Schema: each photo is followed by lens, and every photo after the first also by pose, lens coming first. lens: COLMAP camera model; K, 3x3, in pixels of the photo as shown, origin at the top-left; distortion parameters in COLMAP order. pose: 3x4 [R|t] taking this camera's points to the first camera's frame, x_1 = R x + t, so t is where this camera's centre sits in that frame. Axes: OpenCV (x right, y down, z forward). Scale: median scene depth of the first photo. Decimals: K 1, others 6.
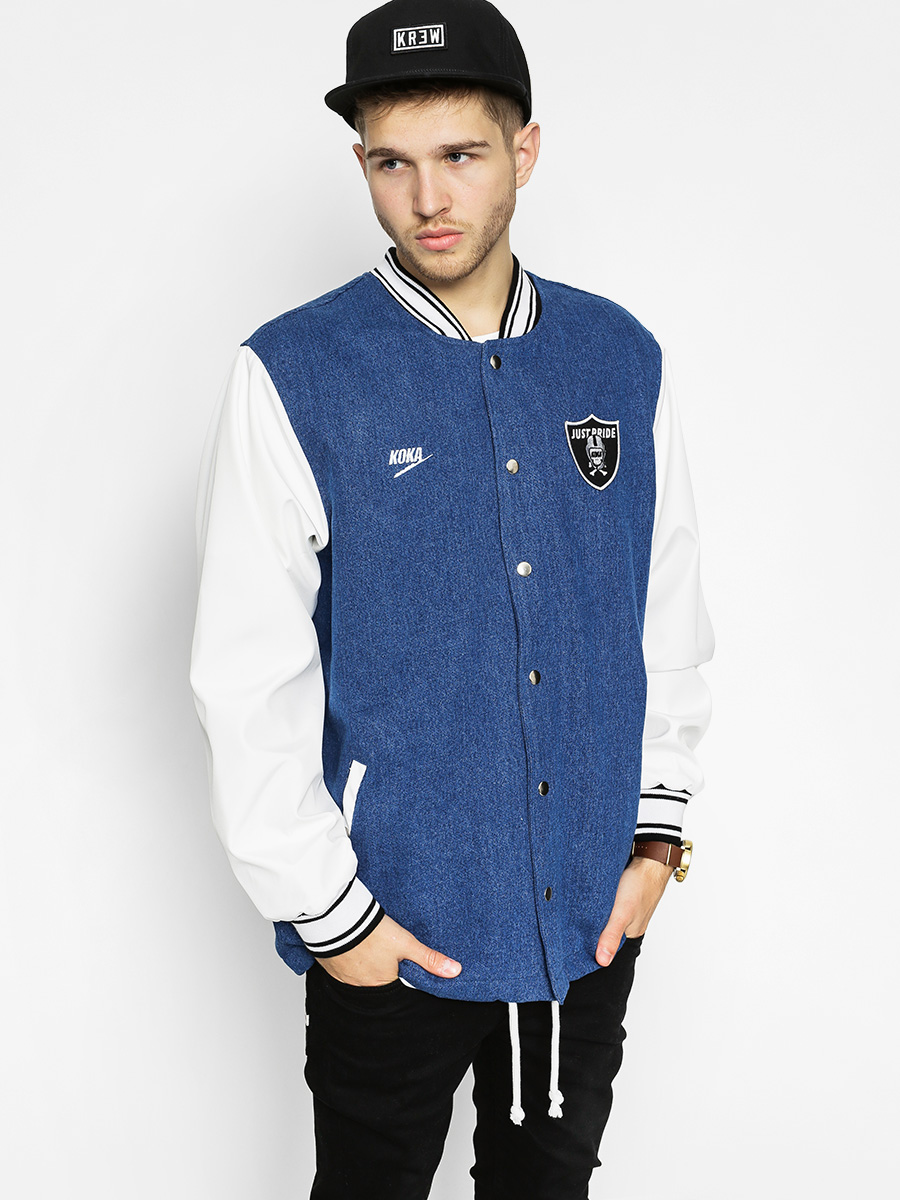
lens RADIAL K [[2312.4, 0, 449.6], [0, 2312.4, 598.9], [0, 0, 1]] dist [-0.399252, 0.000000]
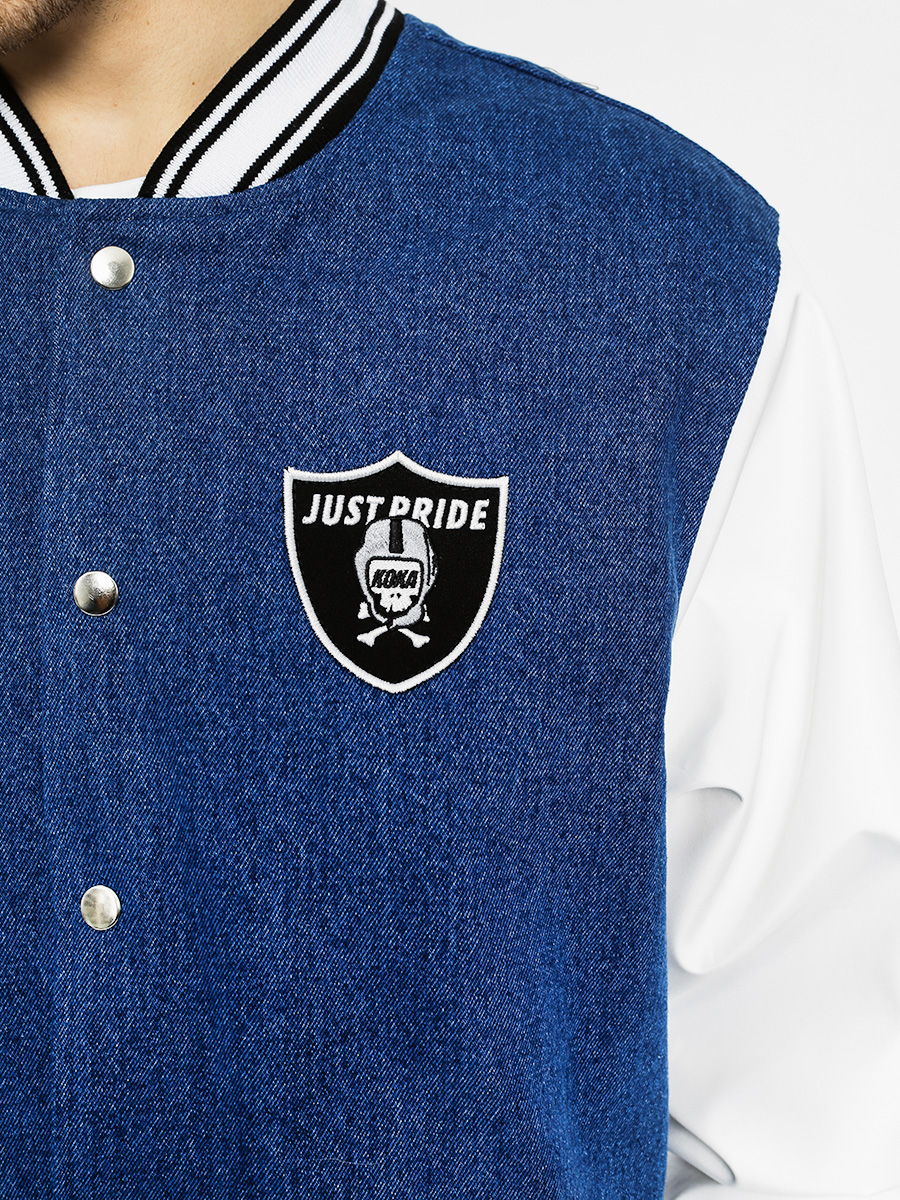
lens RADIAL K [[2312.4, 0, 450.7], [0, 2312.4, 601.5], [0, 0, 1]] dist [-0.399252, 0.000000]
pose [[0.895944, 0.126207, -0.425860, 0.205350], [-0.109473, 0.991949, 0.063658, -0.080757], [0.430466, -0.010414, 0.902547, 0.720551]]
